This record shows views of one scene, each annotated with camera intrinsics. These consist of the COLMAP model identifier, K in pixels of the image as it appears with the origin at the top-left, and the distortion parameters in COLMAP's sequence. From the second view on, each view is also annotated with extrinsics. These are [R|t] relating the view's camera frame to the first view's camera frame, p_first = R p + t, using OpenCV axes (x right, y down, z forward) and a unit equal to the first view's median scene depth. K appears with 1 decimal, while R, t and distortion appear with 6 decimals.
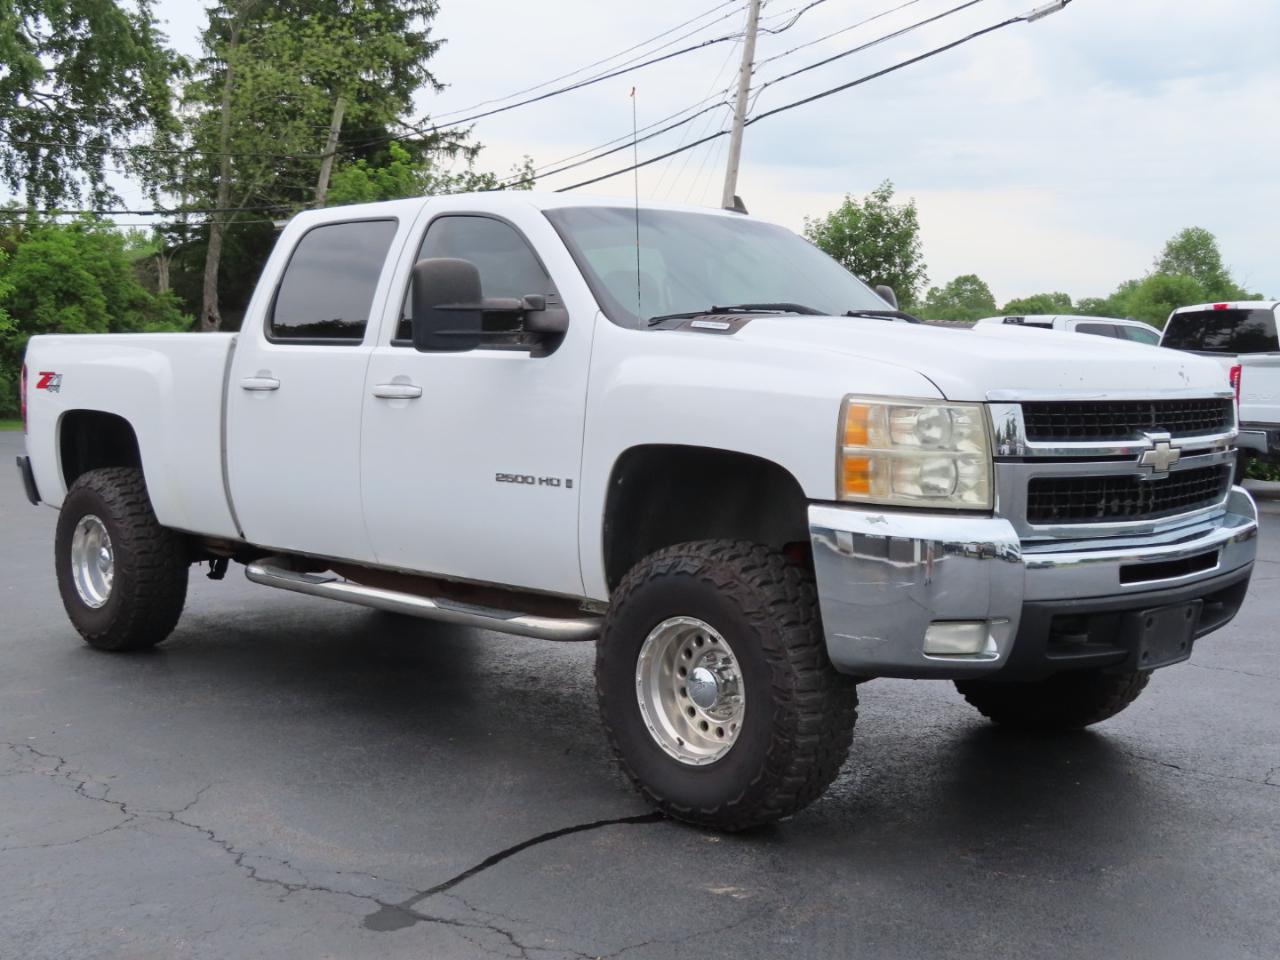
lens RADIAL K [[1593.6, 0, 640.0], [0, 1593.6, 480.0], [0, 0, 1]] dist [0.006310, -0.022875]
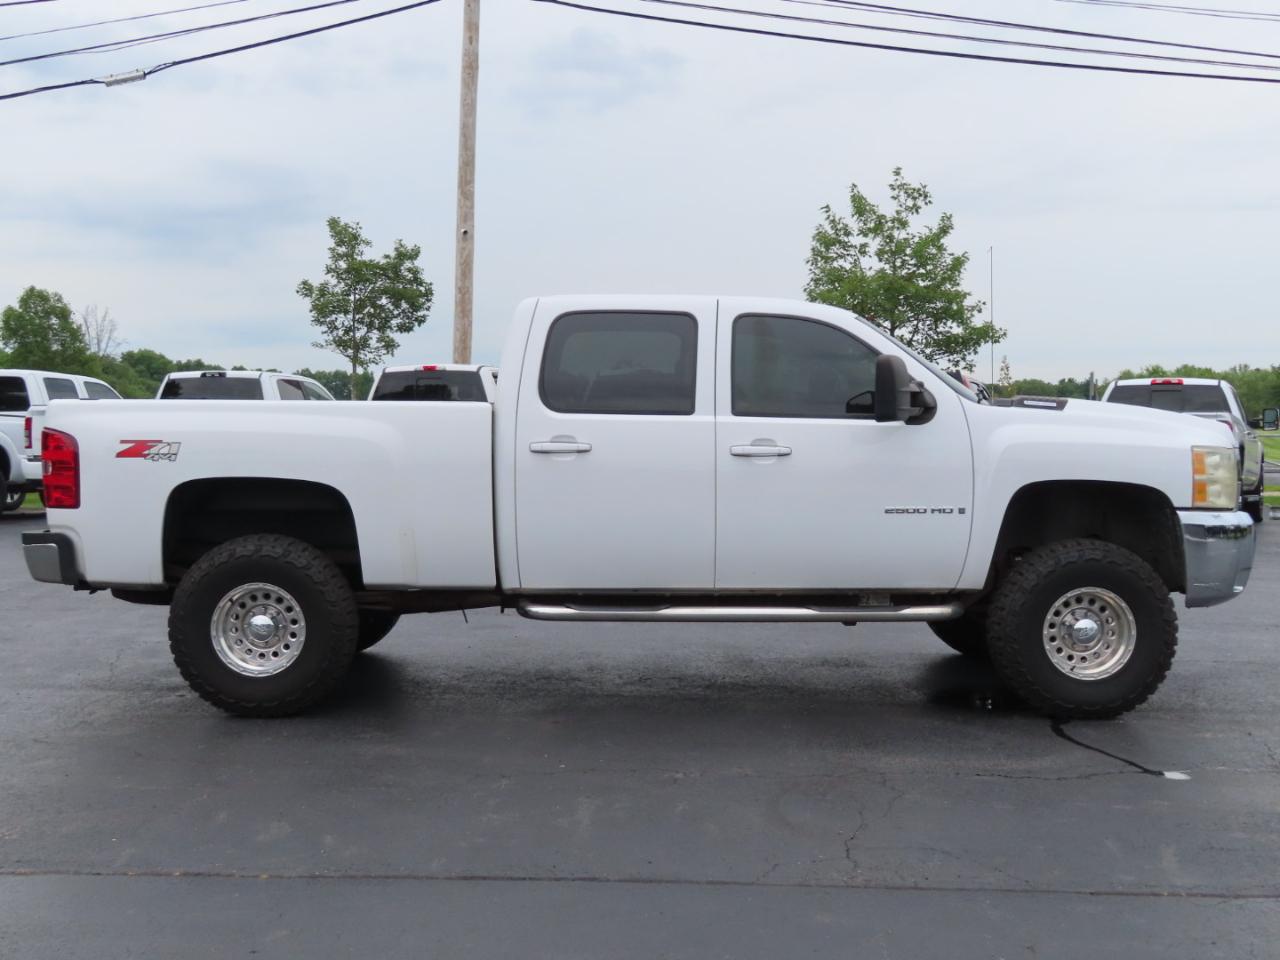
lens RADIAL K [[1593.6, 0, 640.0], [0, 1593.6, 480.0], [0, 0, 1]] dist [0.006310, -0.022875]
pose [[0.675136, -0.035282, 0.736849, -1.321221], [0.055233, 0.998470, -0.002797, -0.038304], [-0.735623, 0.042587, 0.676051, 0.226011]]
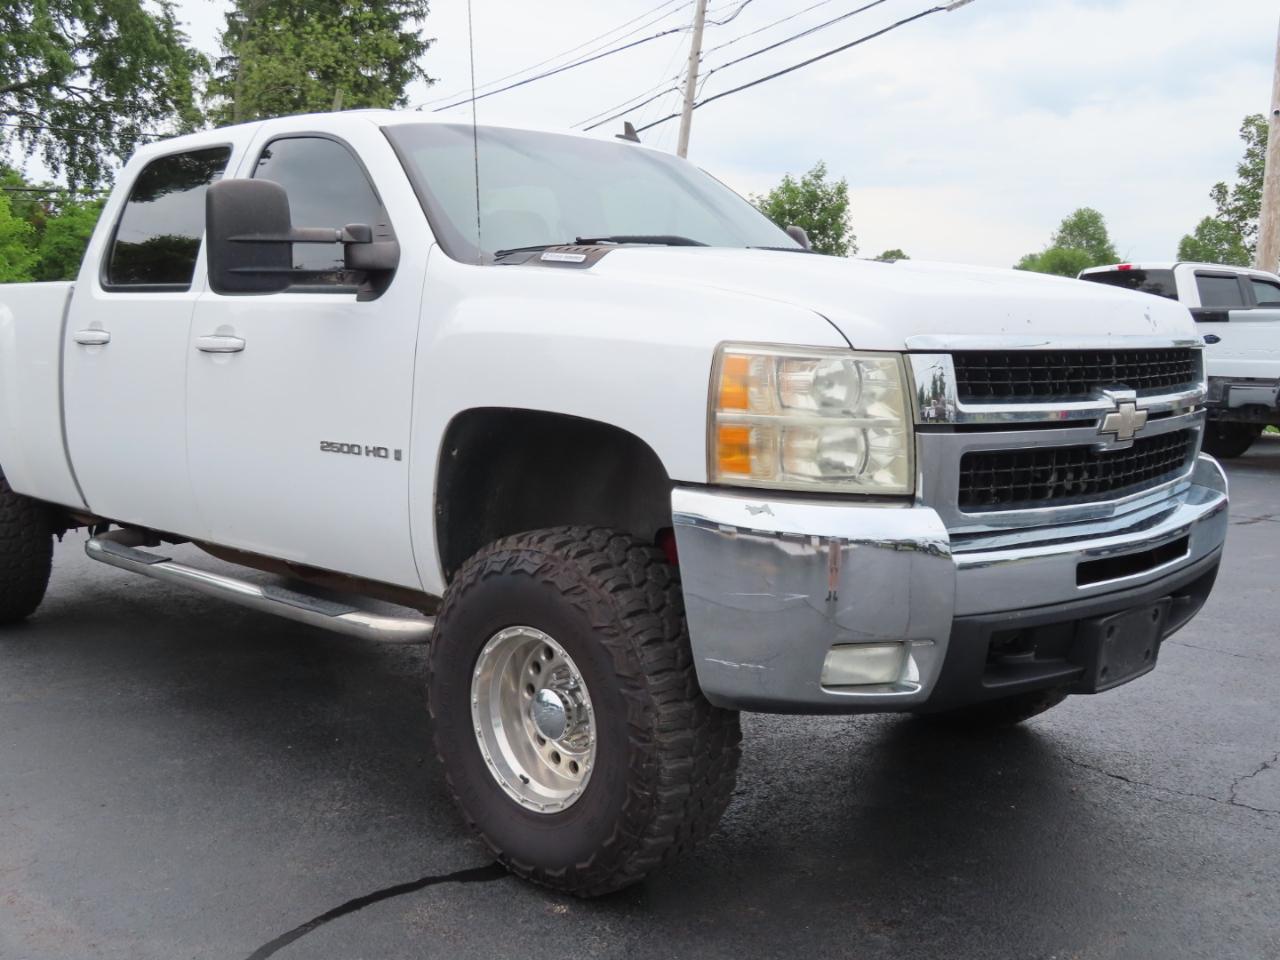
lens RADIAL K [[1332.7, 0, 646.6], [0, 1332.7, 482.7], [0, 0, 1]] dist [-0.009099, -0.014350]
pose [[0.999792, -0.005626, 0.019607, 0.069473], [0.004763, 0.999031, 0.043755, -0.012836], [-0.019834, -0.043652, 0.998850, 0.314286]]
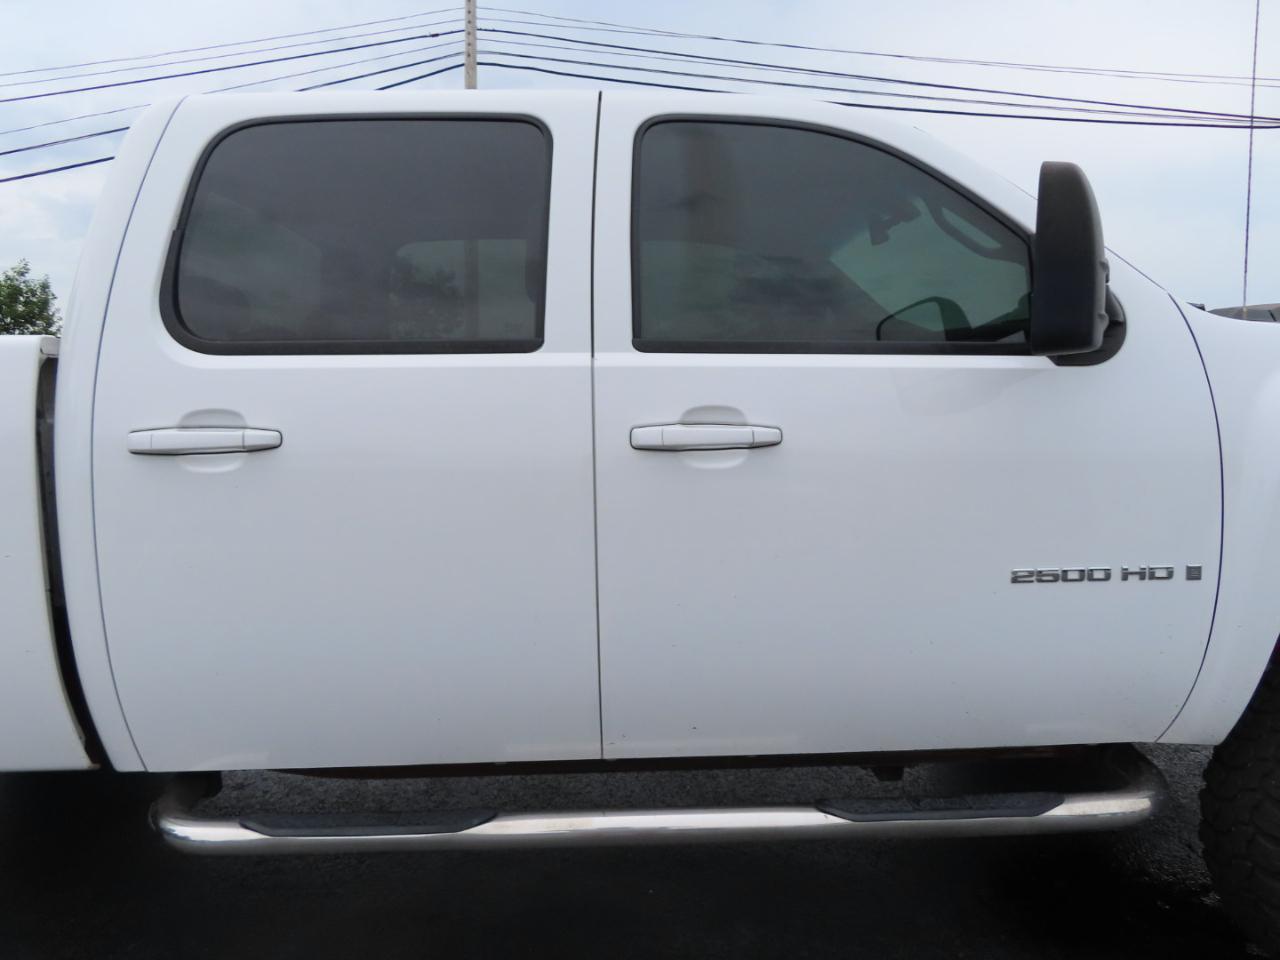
lens RADIAL K [[904.6, 0, 601.1], [0, 904.6, 480.8], [0, 0, 1]] dist [-0.007633, -0.003361]
pose [[0.682595, -0.089239, 0.725328, -0.442523], [0.074566, 0.995841, 0.052347, -0.067211], [-0.726983, 0.018353, 0.686411, 0.927553]]
